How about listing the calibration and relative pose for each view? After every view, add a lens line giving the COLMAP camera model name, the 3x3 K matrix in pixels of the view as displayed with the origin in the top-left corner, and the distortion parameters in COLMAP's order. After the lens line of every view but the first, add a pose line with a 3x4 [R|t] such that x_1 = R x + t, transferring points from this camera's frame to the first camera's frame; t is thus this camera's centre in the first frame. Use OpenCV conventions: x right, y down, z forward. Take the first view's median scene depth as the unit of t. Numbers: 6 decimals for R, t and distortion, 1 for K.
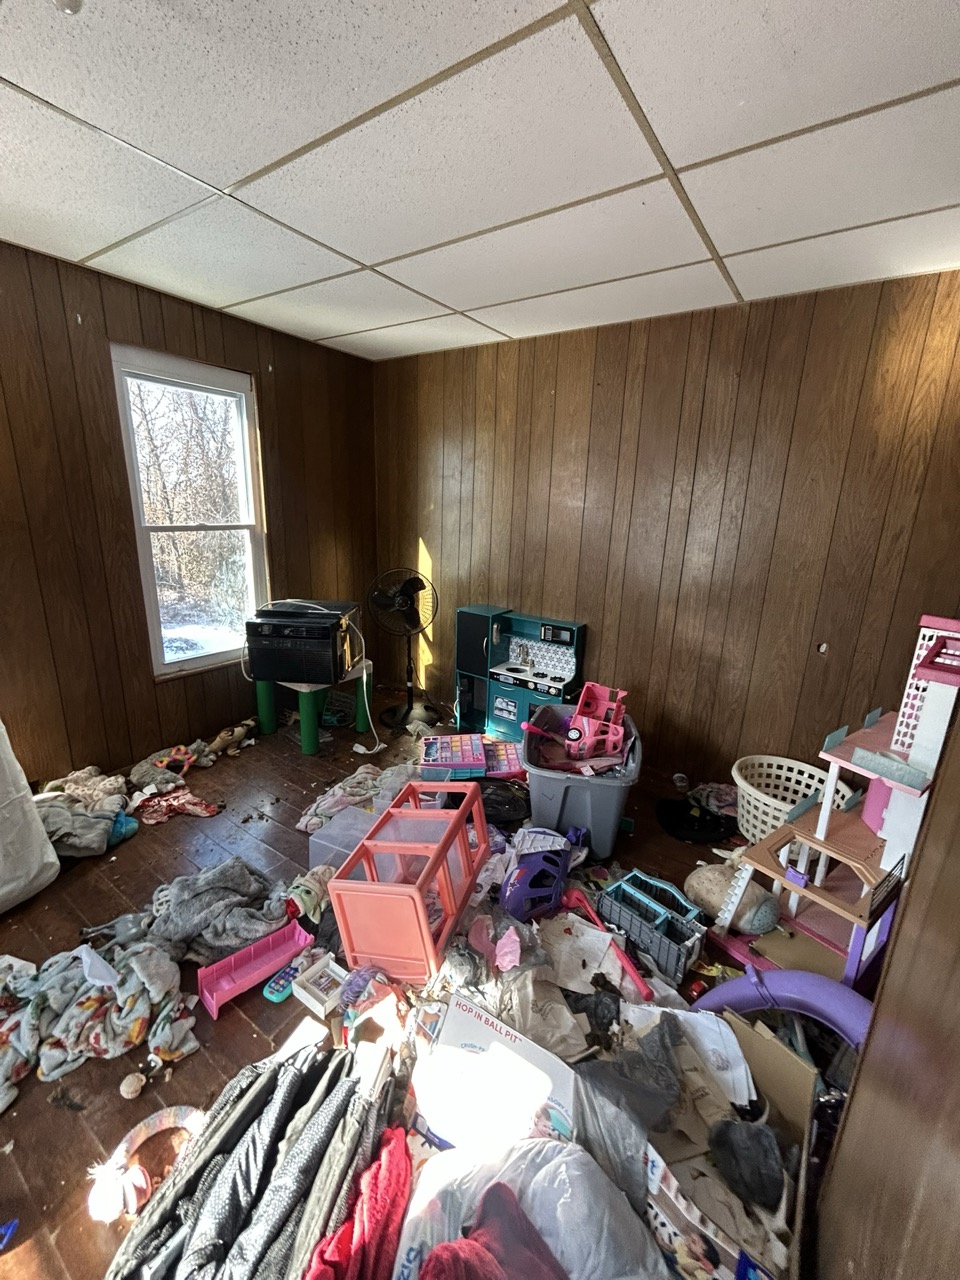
lens RADIAL K [[520.7, 0, 482.6], [0, 520.7, 642.0], [0, 0, 1]] dist [-0.001030, 0.000282]
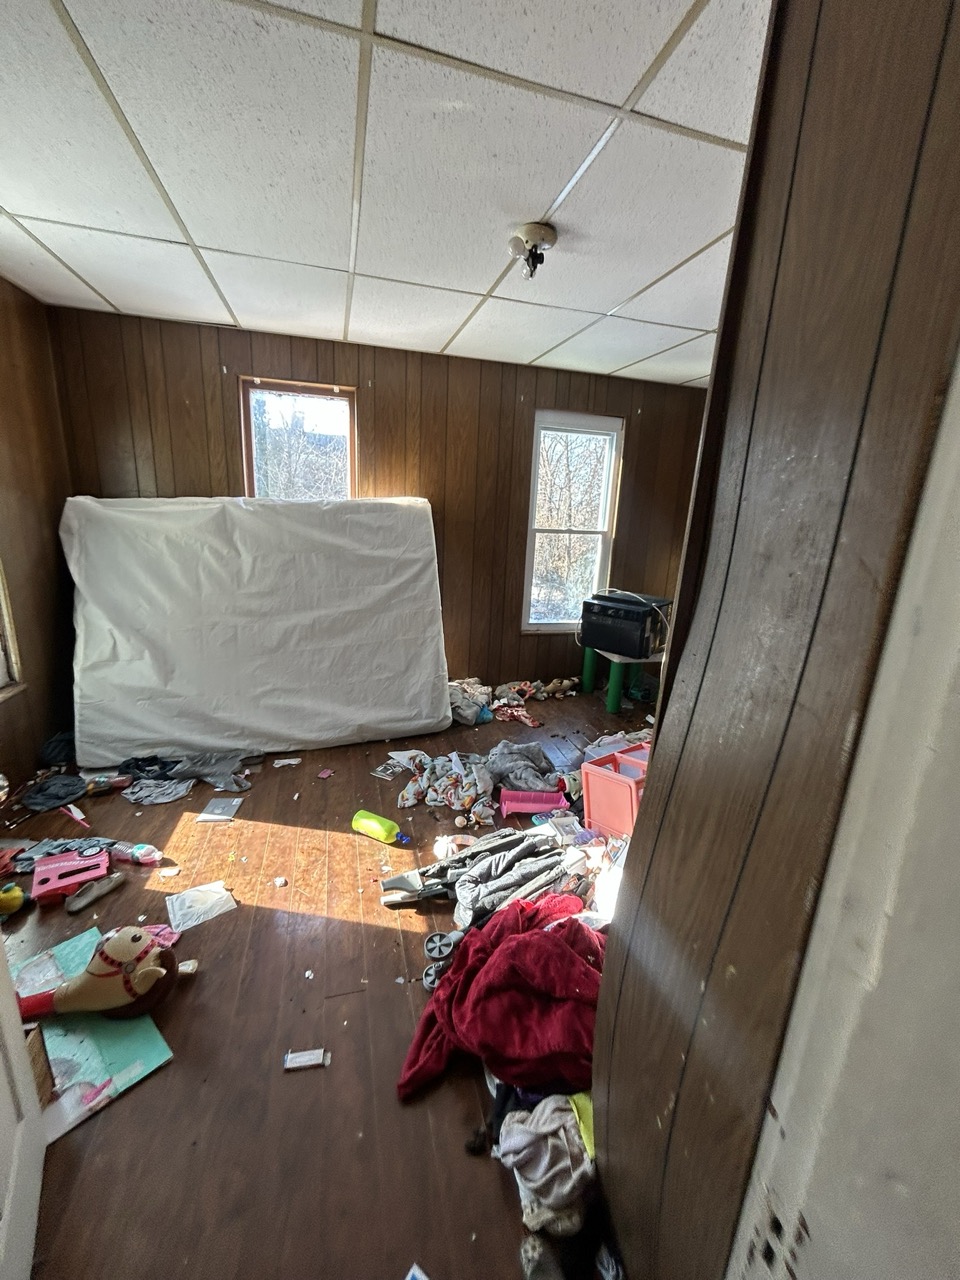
lens RADIAL K [[520.7, 0, 482.2], [0, 520.7, 646.5], [0, 0, 1]] dist [-0.001030, 0.000282]
pose [[0.766069, 0.167342, -0.620593, 0.235719], [-0.182727, 0.982376, 0.039334, 0.083900], [0.616238, 0.083266, 0.783146, -0.248703]]
